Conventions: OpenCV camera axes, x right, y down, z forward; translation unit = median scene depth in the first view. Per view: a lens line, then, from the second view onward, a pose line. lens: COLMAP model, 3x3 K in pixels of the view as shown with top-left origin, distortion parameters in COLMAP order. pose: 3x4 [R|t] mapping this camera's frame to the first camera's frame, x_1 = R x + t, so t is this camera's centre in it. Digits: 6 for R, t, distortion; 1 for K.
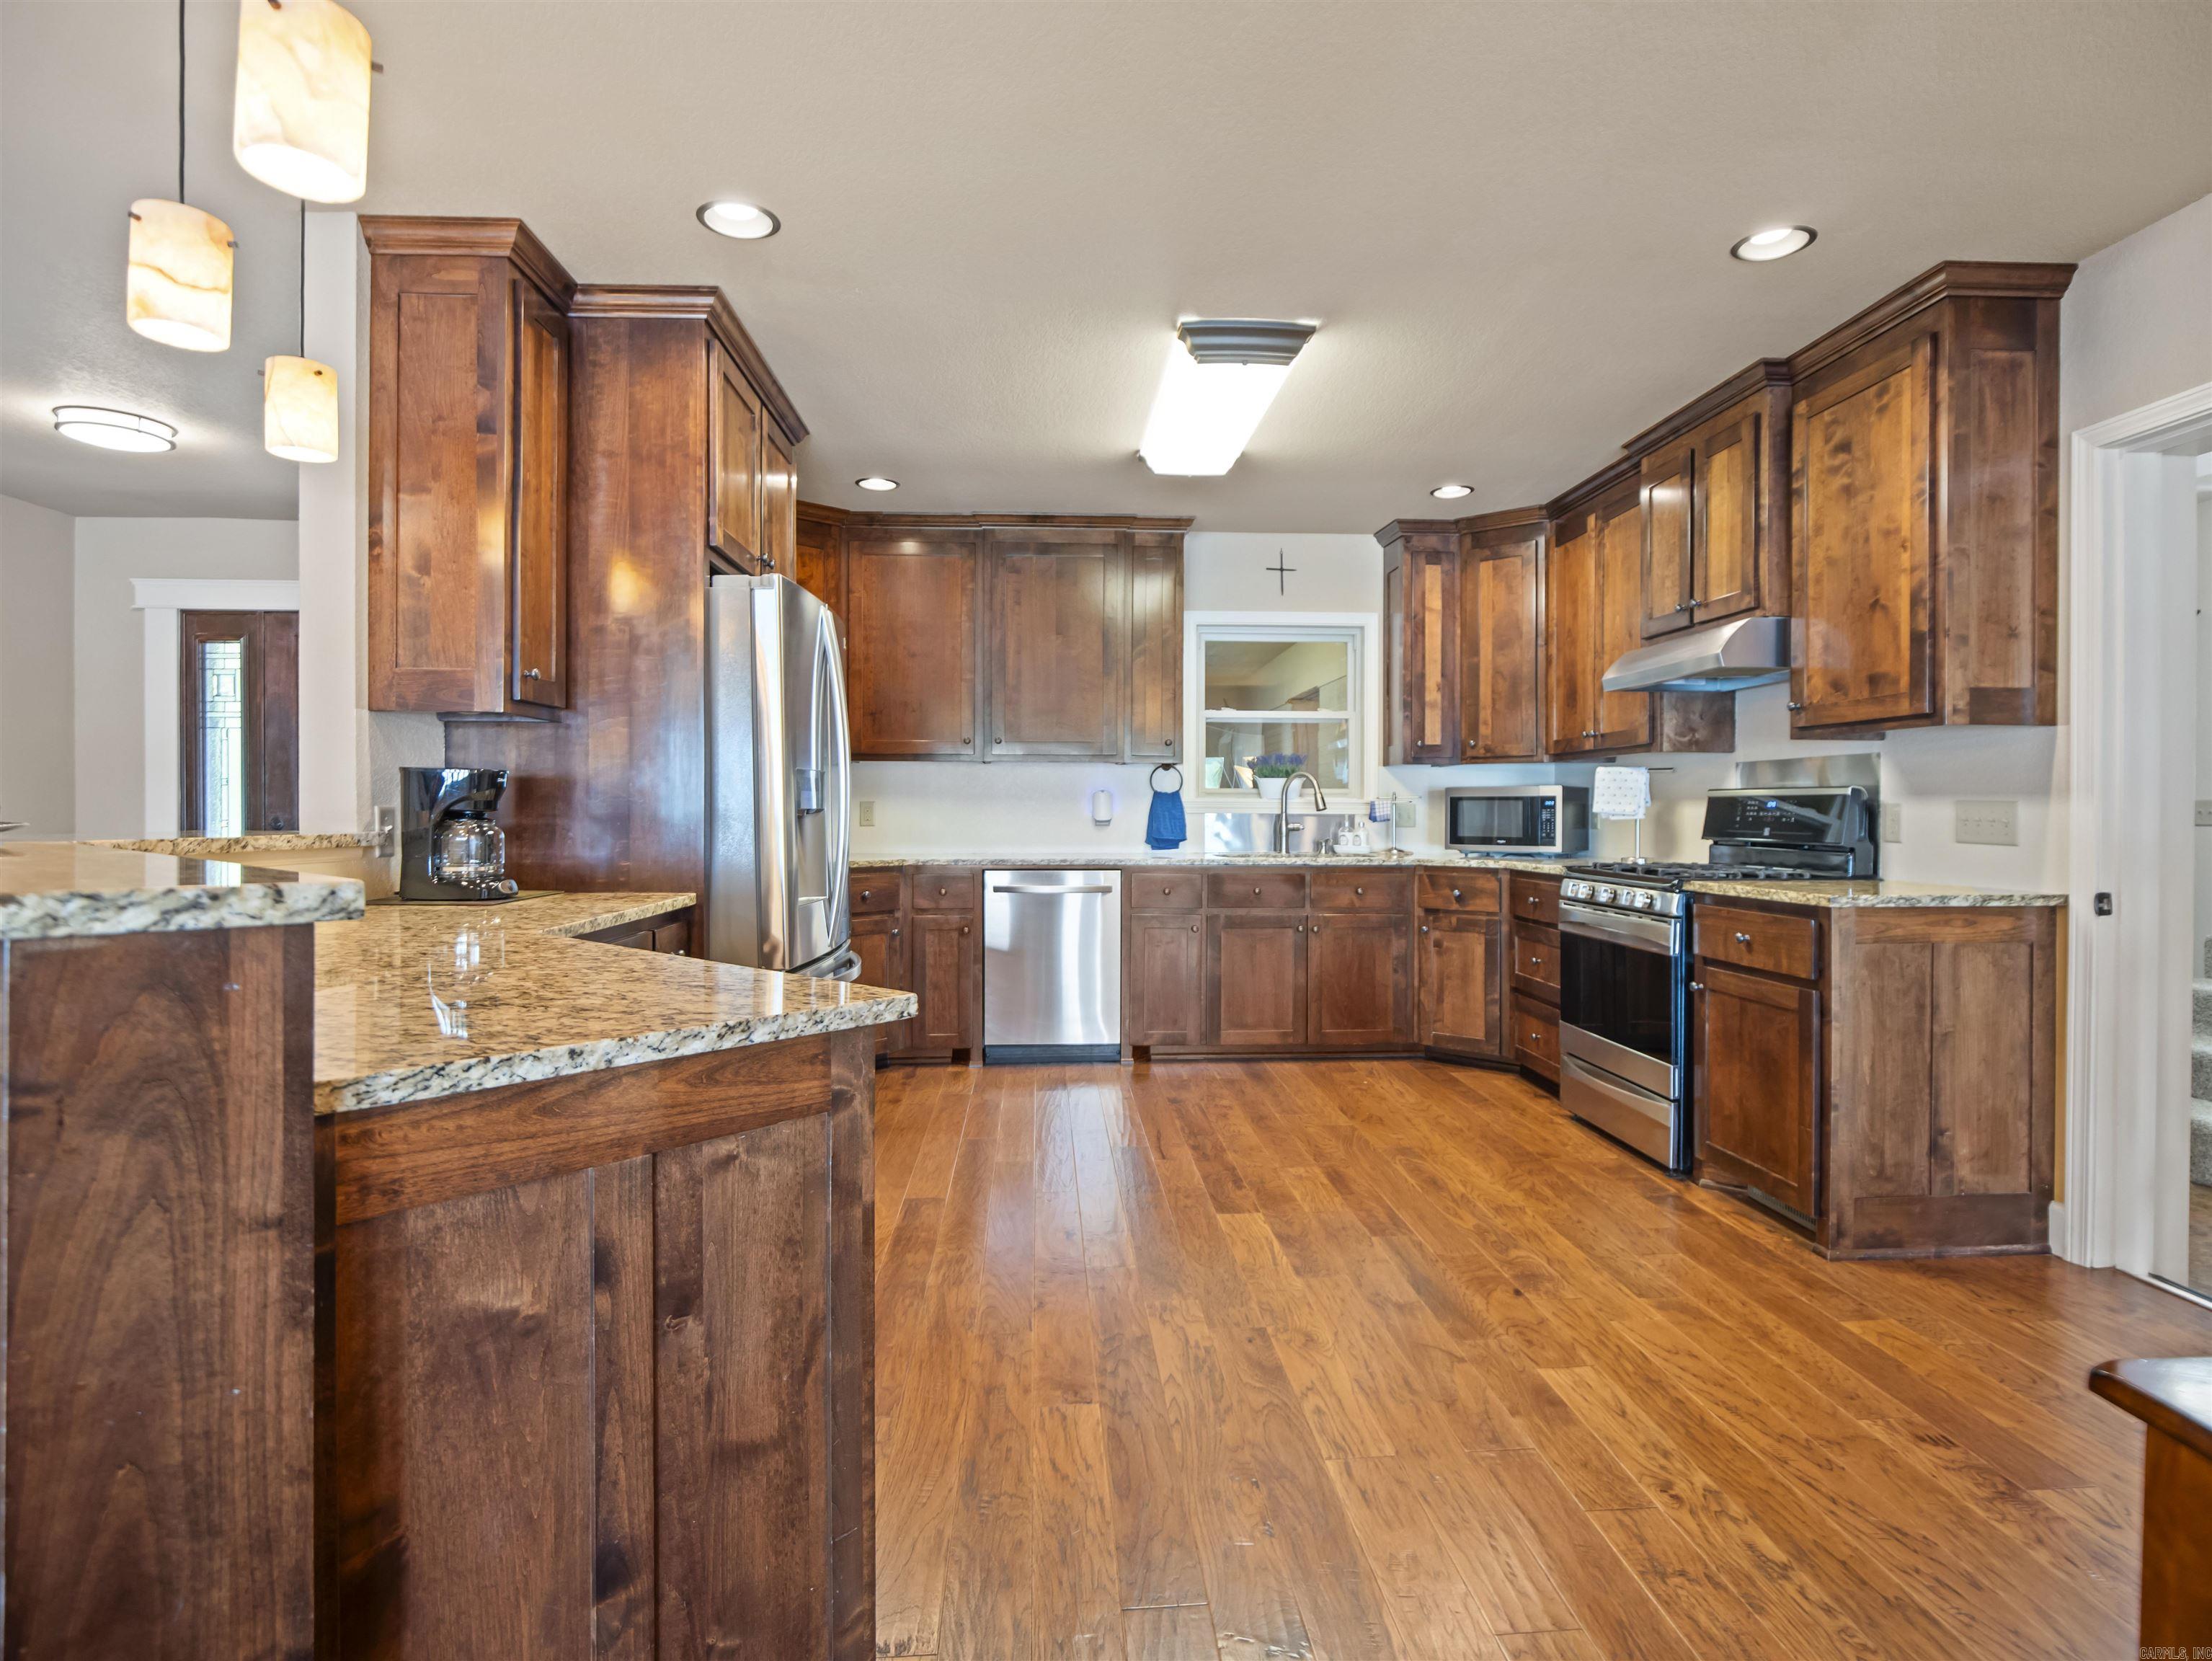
lens RADIAL K [[1149.9, 0, 1118.4], [0, 1149.9, 824.3], [0, 0, 1]] dist [-0.020747, 0.007348]
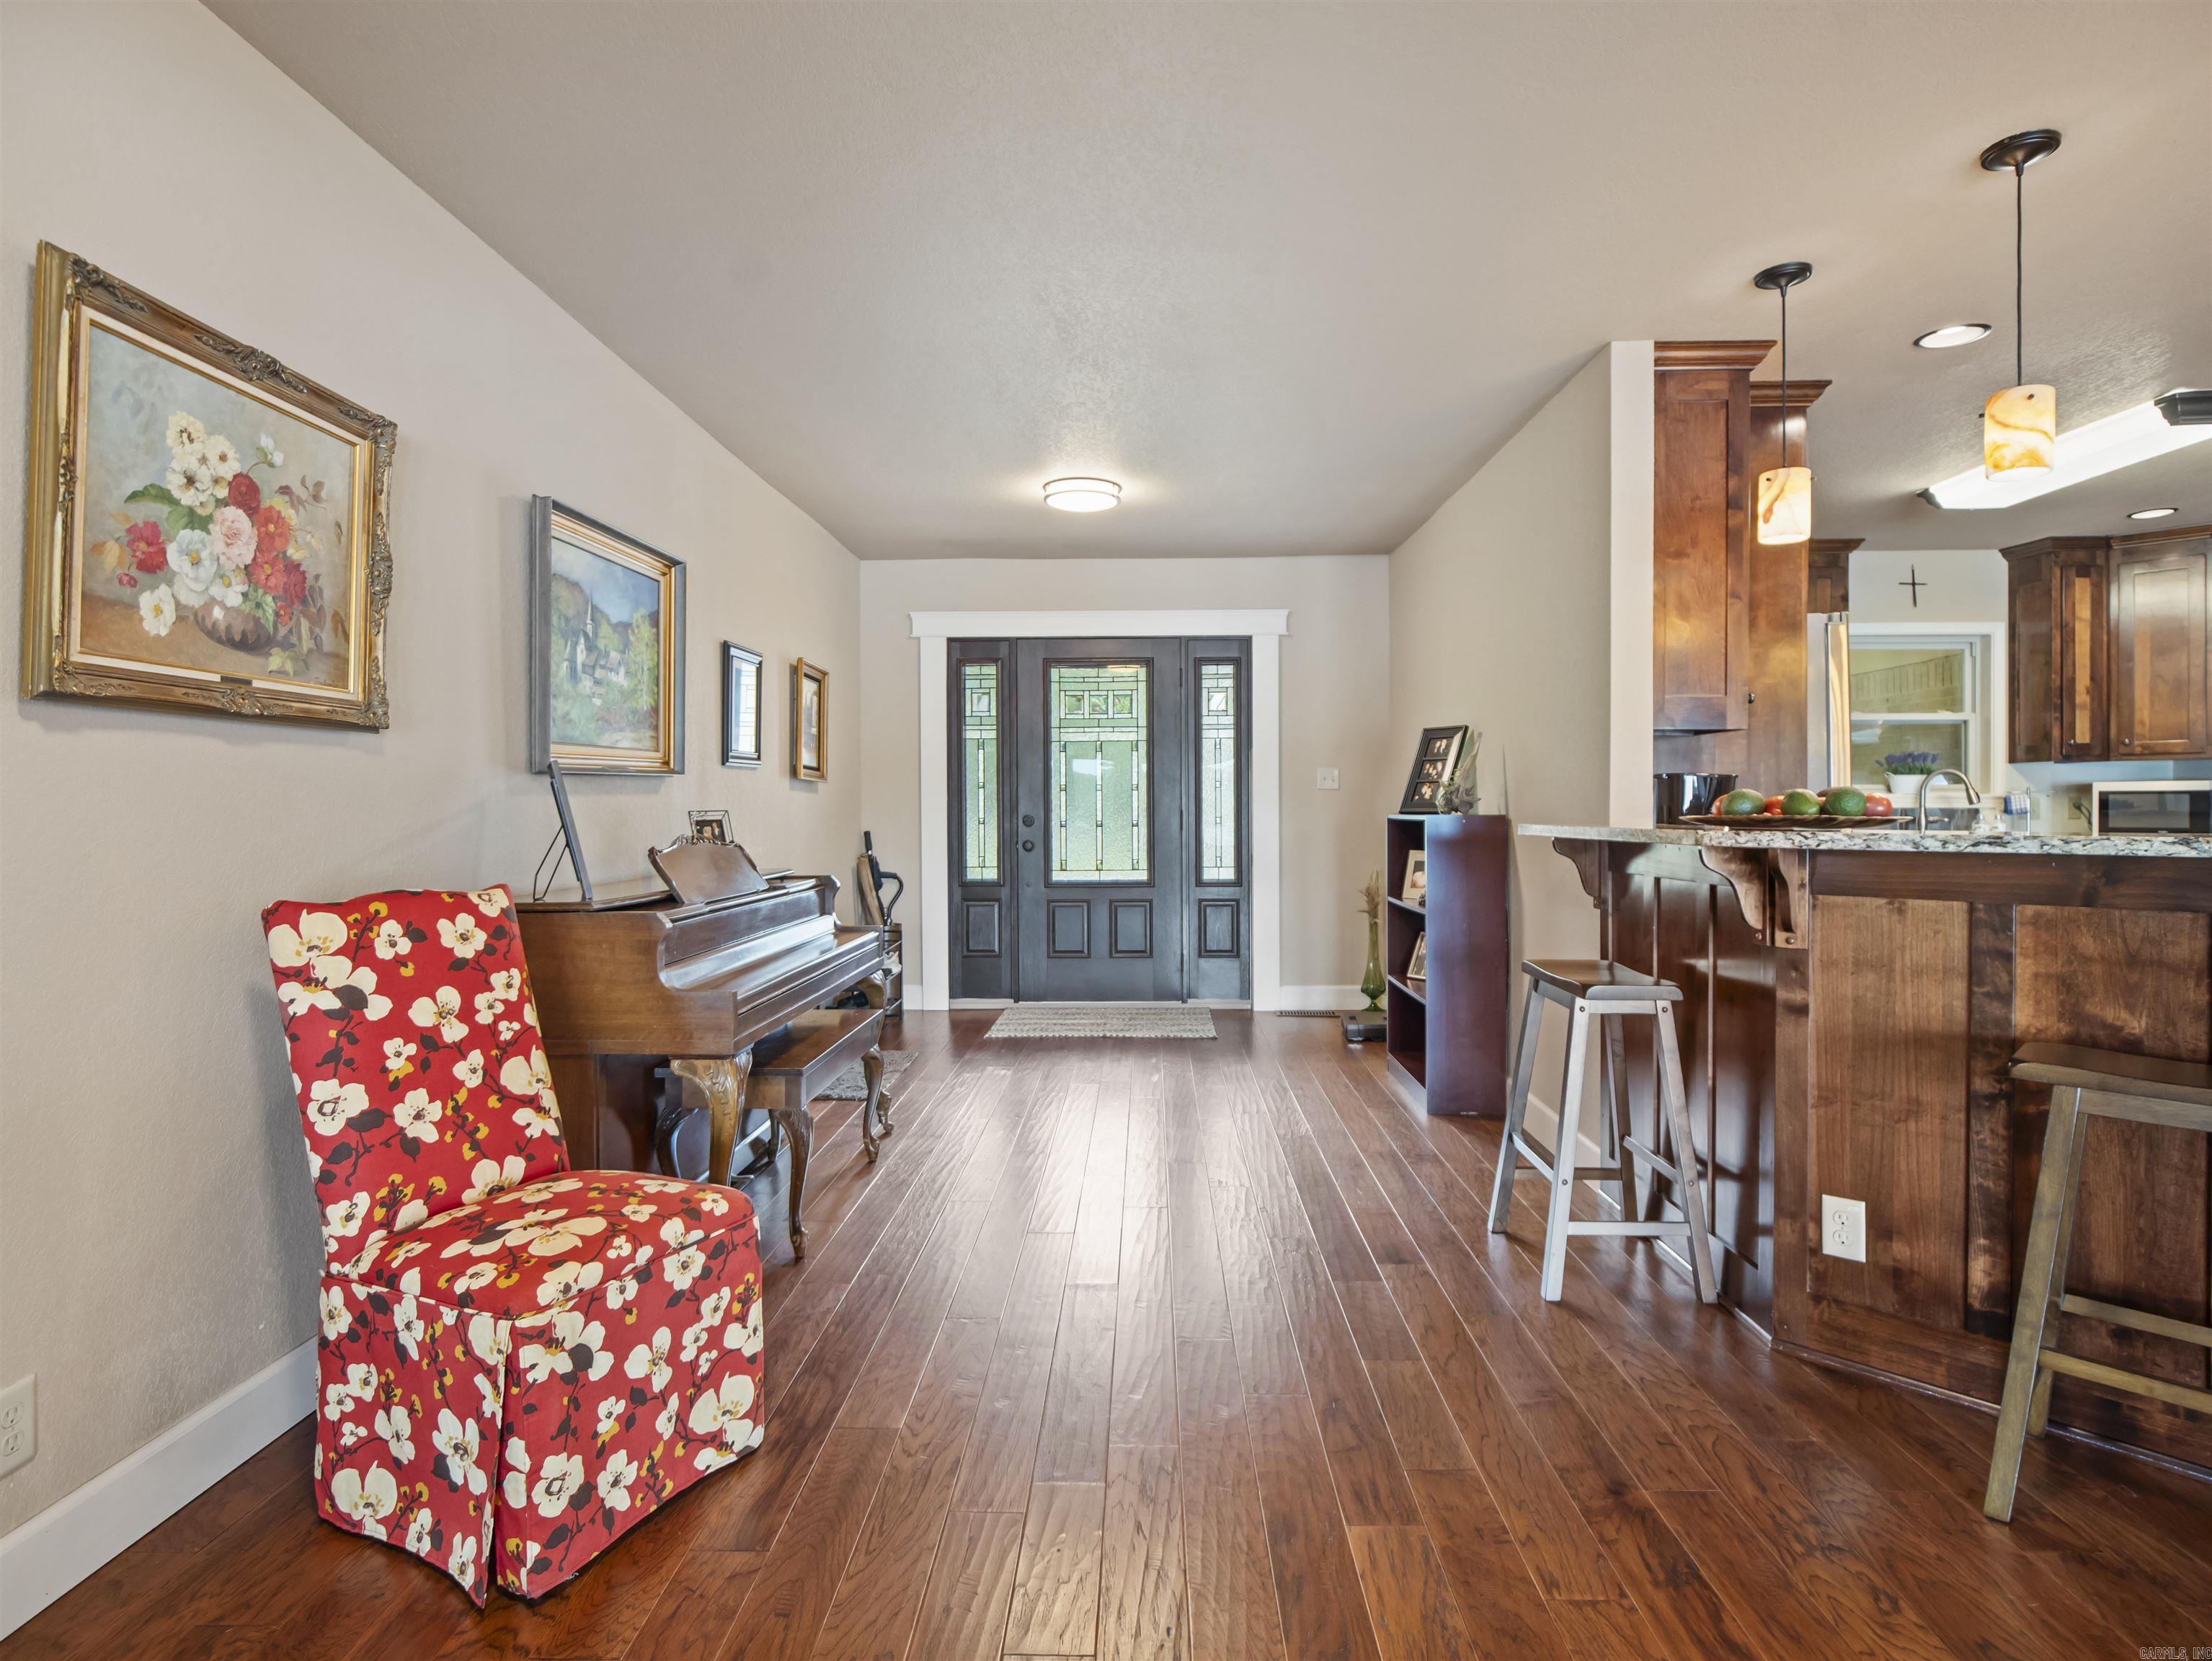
lens RADIAL K [[1149.9, 0, 1118.4], [0, 1149.9, 824.3], [0, 0, 1]] dist [-0.020747, 0.007348]
pose [[0.995779, -0.005116, -0.091643, -0.700458], [0.005346, 0.999983, 0.002264, 0.000471], [0.091630, -0.002744, 0.995789, -0.204639]]
